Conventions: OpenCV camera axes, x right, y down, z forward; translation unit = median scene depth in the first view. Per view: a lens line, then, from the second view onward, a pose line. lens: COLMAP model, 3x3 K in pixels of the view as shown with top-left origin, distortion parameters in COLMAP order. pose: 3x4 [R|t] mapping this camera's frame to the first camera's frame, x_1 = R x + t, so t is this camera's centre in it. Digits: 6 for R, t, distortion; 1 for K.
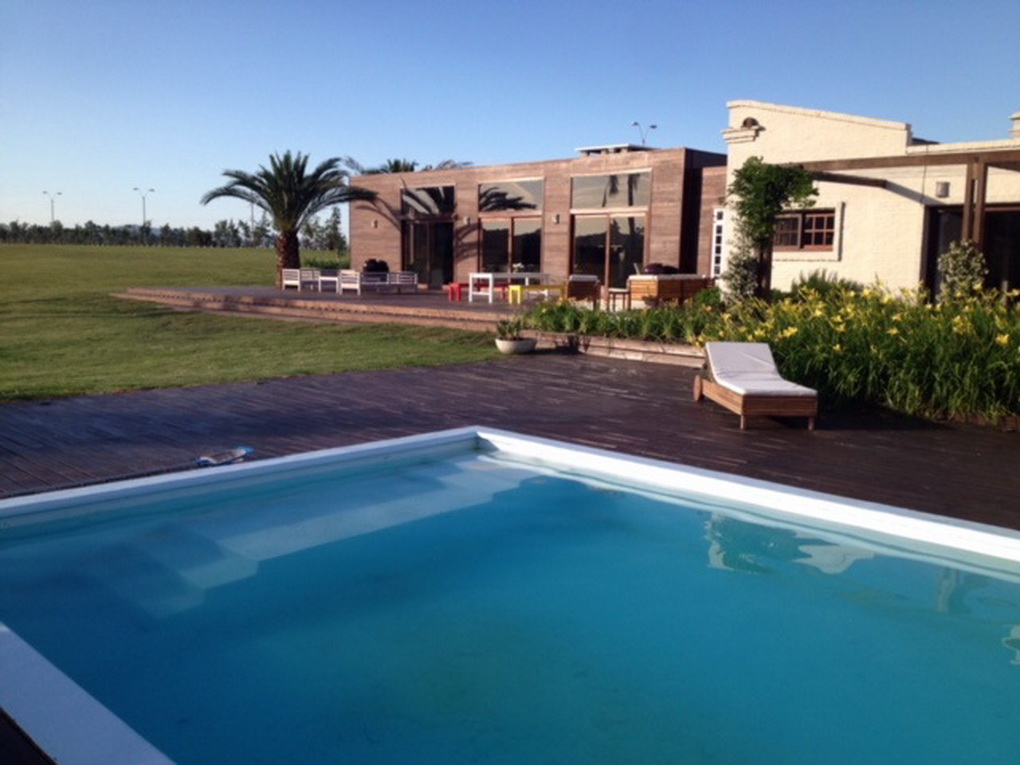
lens RADIAL K [[957.5, 0, 509.8], [0, 957.5, 386.2], [0, 0, 1]] dist [0.066037, -0.113605]
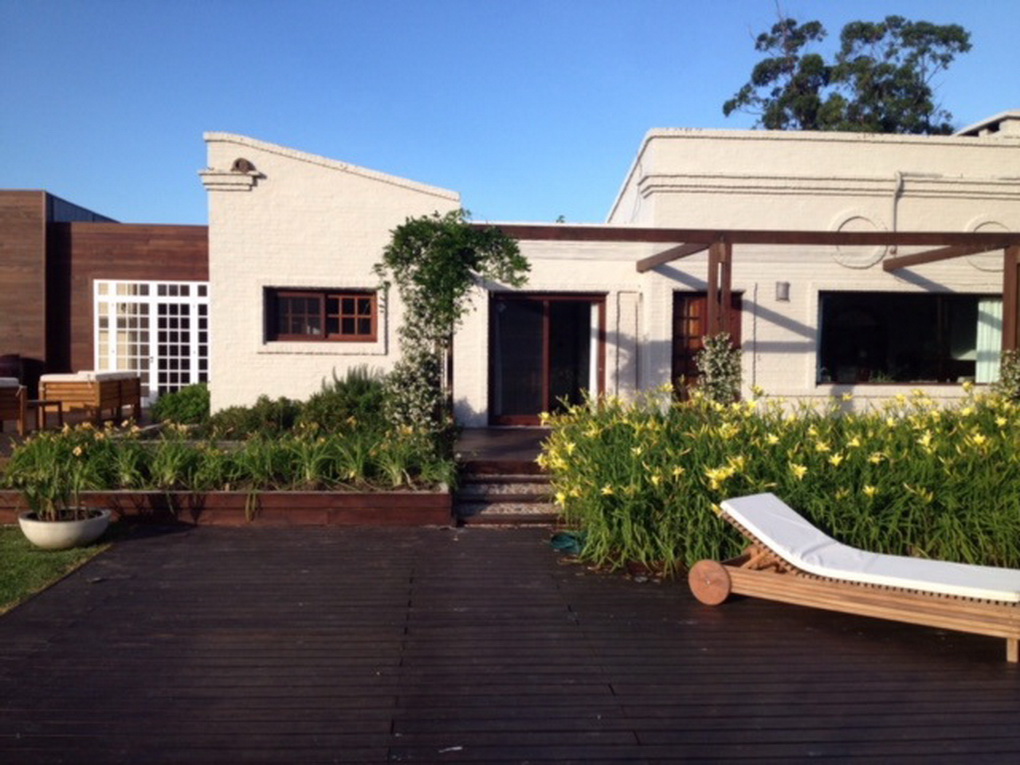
lens RADIAL K [[957.5, 0, 509.8], [0, 957.5, 386.2], [0, 0, 1]] dist [0.066037, -0.113605]
pose [[0.646098, -0.028727, 0.762714, -0.182875], [0.094756, 0.994580, -0.042808, -0.058613], [-0.757350, 0.099930, 0.645318, 0.401312]]
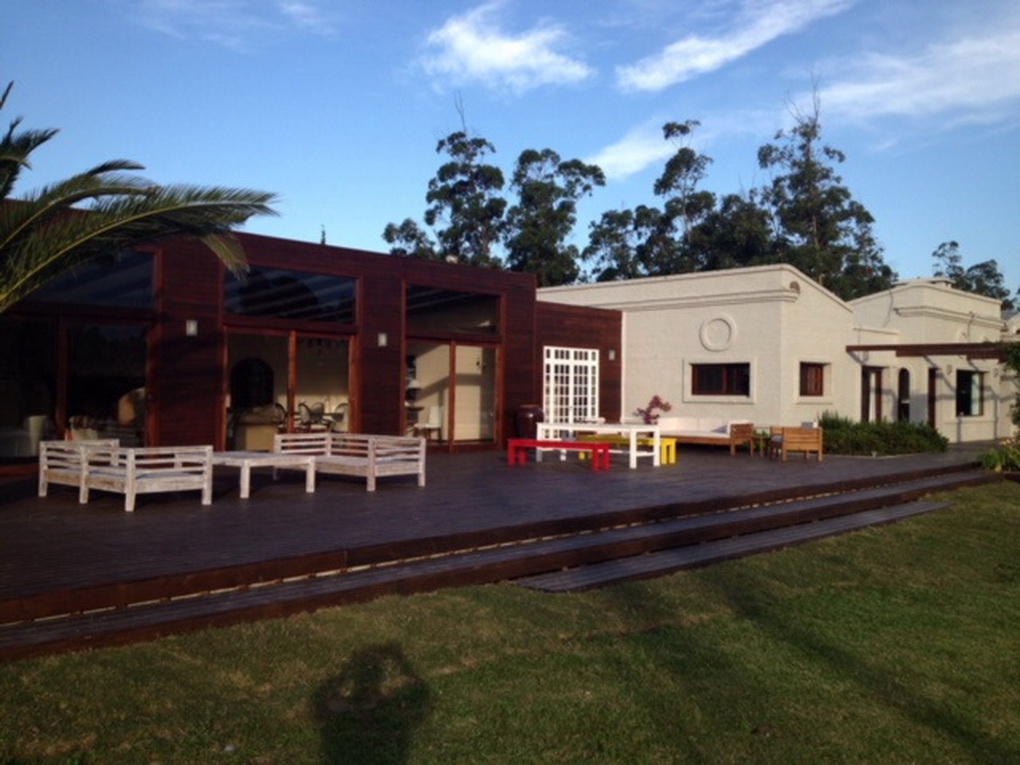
lens RADIAL K [[957.5, 0, 509.8], [0, 957.5, 386.2], [0, 0, 1]] dist [0.066037, -0.113605]
pose [[-0.022234, 0.005223, 0.999739, -0.914964], [0.126591, 0.991952, -0.002367, -0.197189], [-0.991706, 0.126505, -0.022716, 1.402130]]
